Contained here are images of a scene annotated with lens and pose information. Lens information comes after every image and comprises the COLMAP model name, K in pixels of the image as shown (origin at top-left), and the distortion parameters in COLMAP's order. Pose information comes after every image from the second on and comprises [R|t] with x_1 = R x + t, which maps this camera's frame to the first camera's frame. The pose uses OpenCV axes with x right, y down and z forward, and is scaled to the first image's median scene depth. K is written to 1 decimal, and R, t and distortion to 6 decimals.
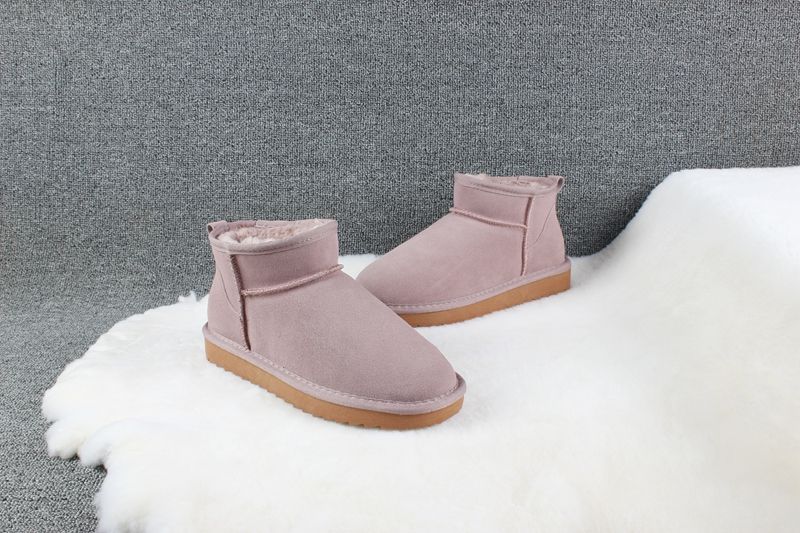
lens RADIAL K [[914.7, 0, 398.3], [0, 914.7, 265.2], [0, 0, 1]] dist [-0.064951, 0.000000]
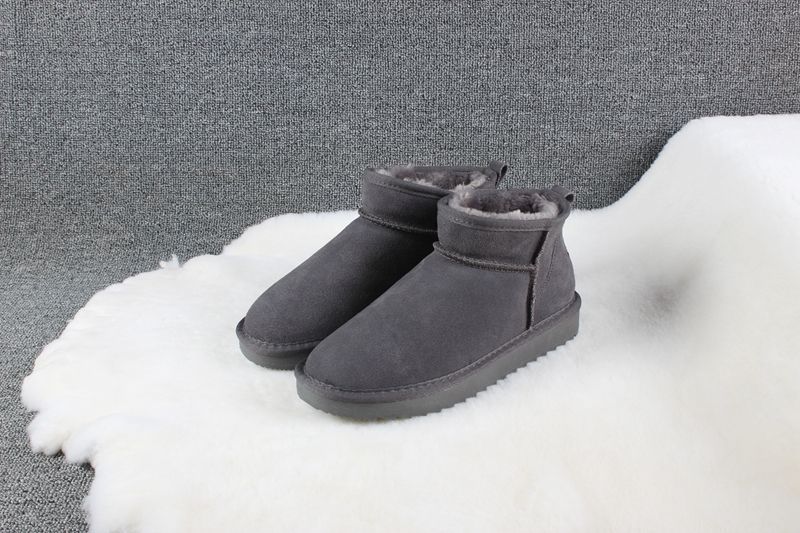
lens RADIAL K [[1006.8, 0, 396.1], [0, 1006.8, 265.1], [0, 0, 1]] dist [-0.040988, 0.000000]
pose [[0.999962, -0.008720, 0.000593, 0.000416], [0.008611, 0.994510, 0.104288, -0.062763], [-0.001499, -0.104279, 0.994547, -0.024218]]
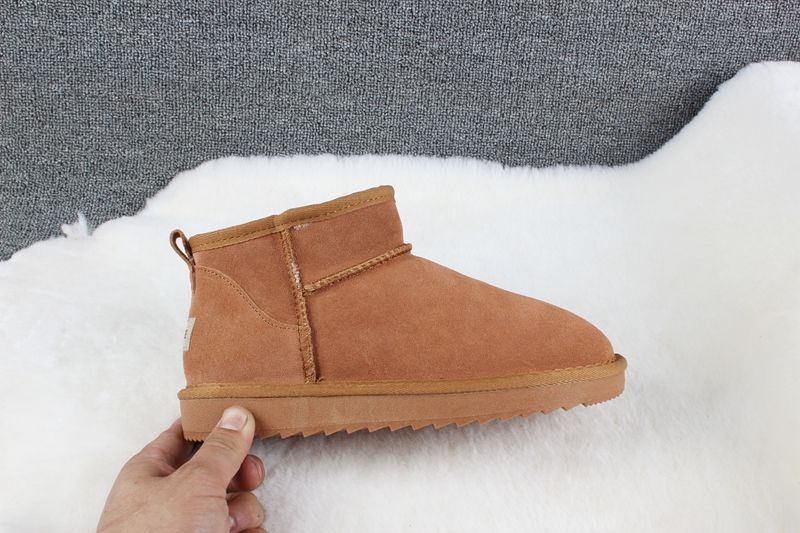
lens RADIAL K [[1006.8, 0, 406.0], [0, 1006.8, 274.9], [0, 0, 1]] dist [-0.040988, 0.000000]
pose [[0.996378, 0.022078, 0.082114, -0.033236], [-0.046041, 0.951971, 0.302706, -0.166479], [-0.071487, -0.305391, 0.949540, 0.208155]]
